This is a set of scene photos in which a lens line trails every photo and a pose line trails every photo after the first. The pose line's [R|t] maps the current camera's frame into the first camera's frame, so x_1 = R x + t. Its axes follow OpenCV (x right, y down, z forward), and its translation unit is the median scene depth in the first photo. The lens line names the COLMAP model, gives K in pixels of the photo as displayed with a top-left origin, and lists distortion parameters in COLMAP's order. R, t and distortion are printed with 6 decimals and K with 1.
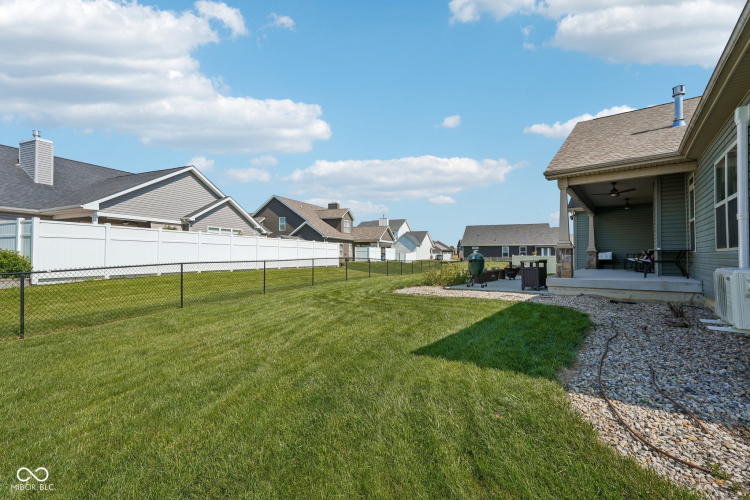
lens RADIAL K [[330.3, 0, 372.1], [0, 330.3, 254.6], [0, 0, 1]] dist [-0.011378, 0.004999]
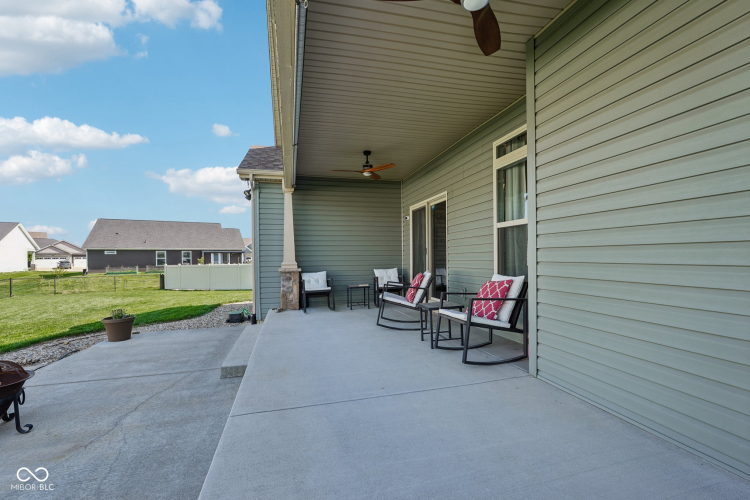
lens RADIAL K [[330.3, 0, 373.8], [0, 330.3, 250.2], [0, 0, 1]] dist [-0.011378, 0.004999]
pose [[0.610458, 0.009725, 0.791989, 0.138935], [0.007291, 0.999813, -0.017897, -0.010650], [-0.792015, 0.016700, 0.610274, 0.231079]]
